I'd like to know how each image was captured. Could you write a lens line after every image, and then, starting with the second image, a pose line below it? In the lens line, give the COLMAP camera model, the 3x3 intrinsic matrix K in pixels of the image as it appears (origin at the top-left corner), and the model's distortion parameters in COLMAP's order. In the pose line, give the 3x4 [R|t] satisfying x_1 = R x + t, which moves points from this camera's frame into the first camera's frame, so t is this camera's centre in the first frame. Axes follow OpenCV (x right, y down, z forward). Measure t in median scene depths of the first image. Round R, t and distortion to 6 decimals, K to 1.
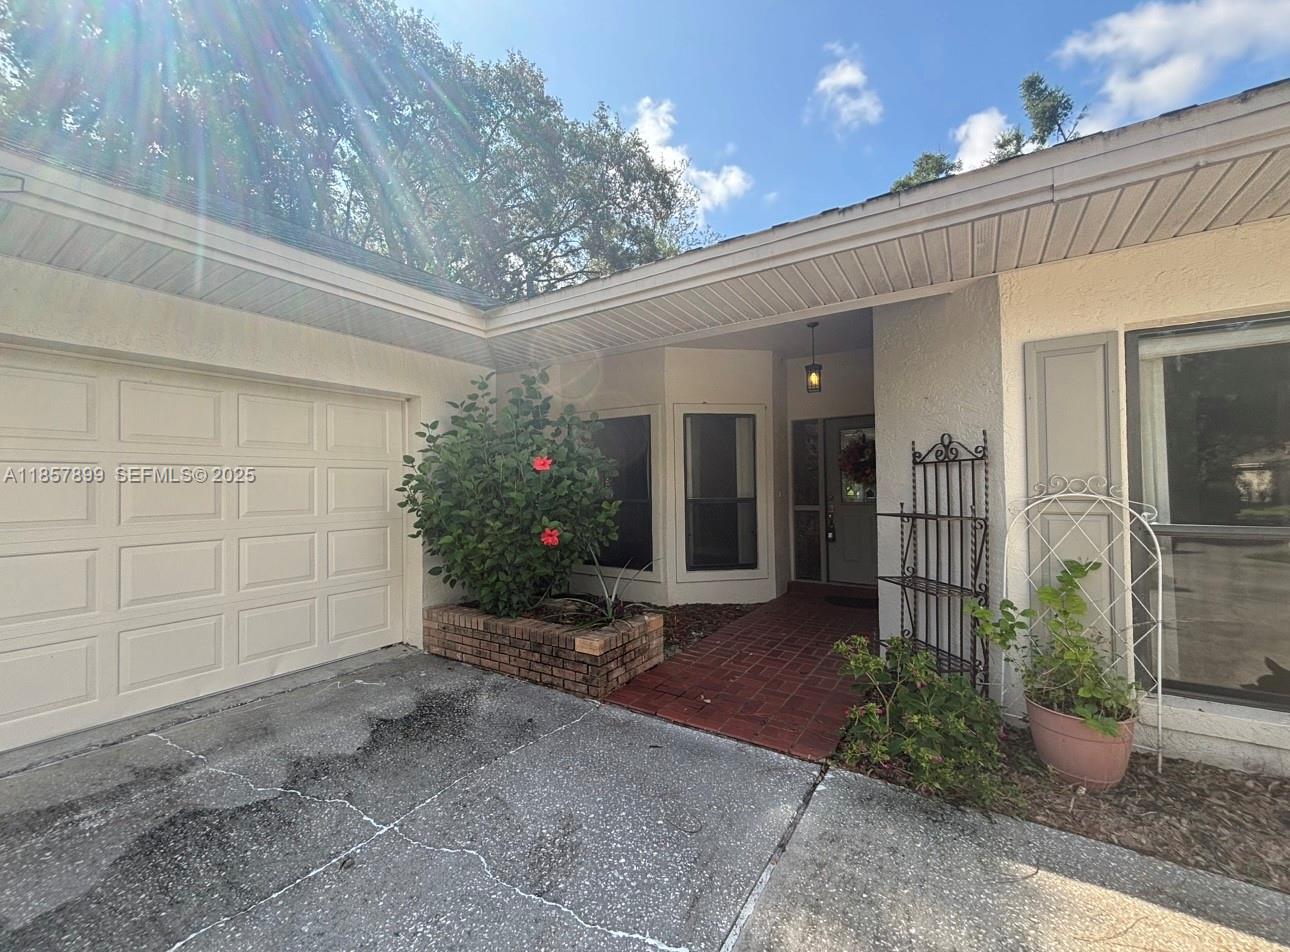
lens RADIAL K [[511.7, 0, 645.0], [0, 511.7, 476.0], [0, 0, 1]] dist [0.000053, -0.000007]
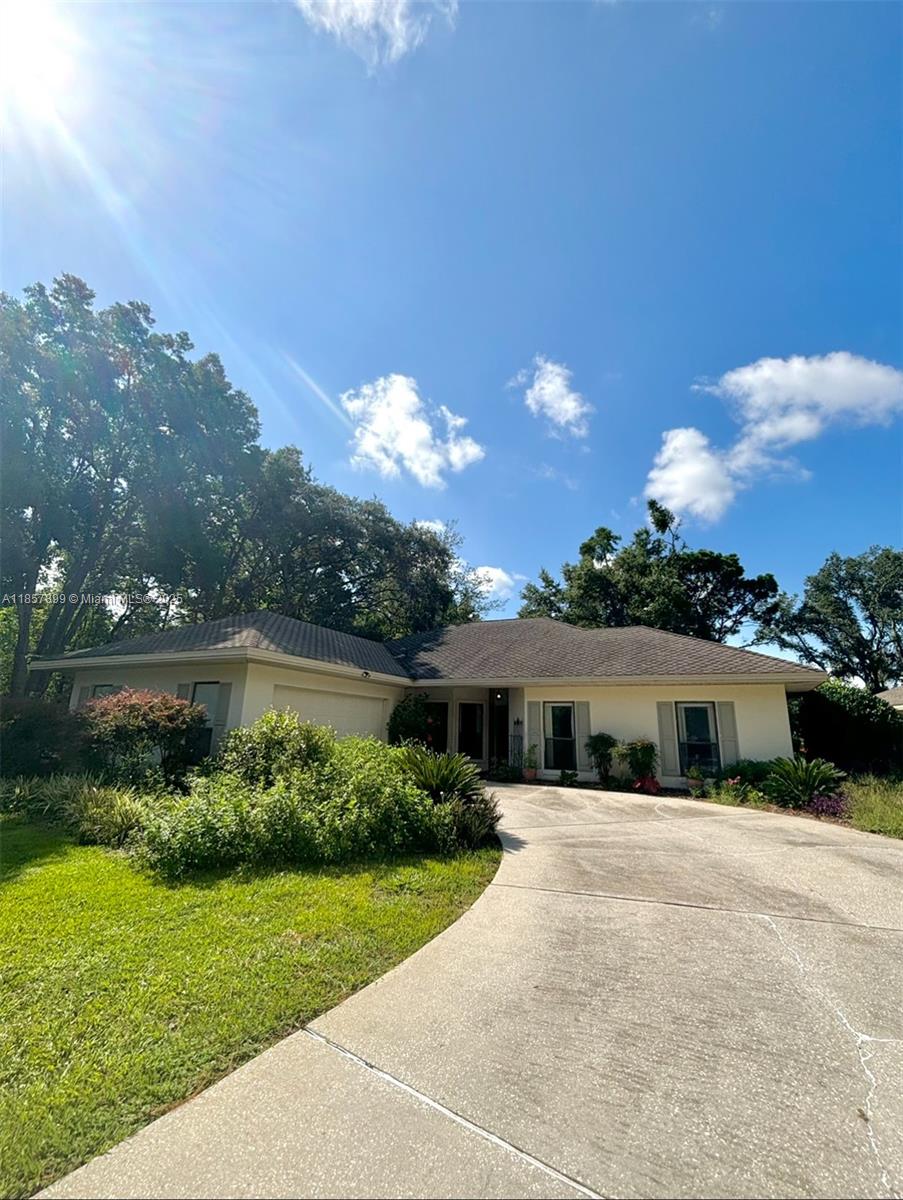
lens RADIAL K [[488.2, 0, 451.5], [0, 488.2, 600.0], [0, 0, 1]] dist [0.001085, 0.000078]
pose [[0.992598, 0.072324, 0.097567, -0.299921], [-0.045863, 0.967084, -0.250289, 0.013788], [-0.112457, 0.243962, 0.963243, -1.959124]]
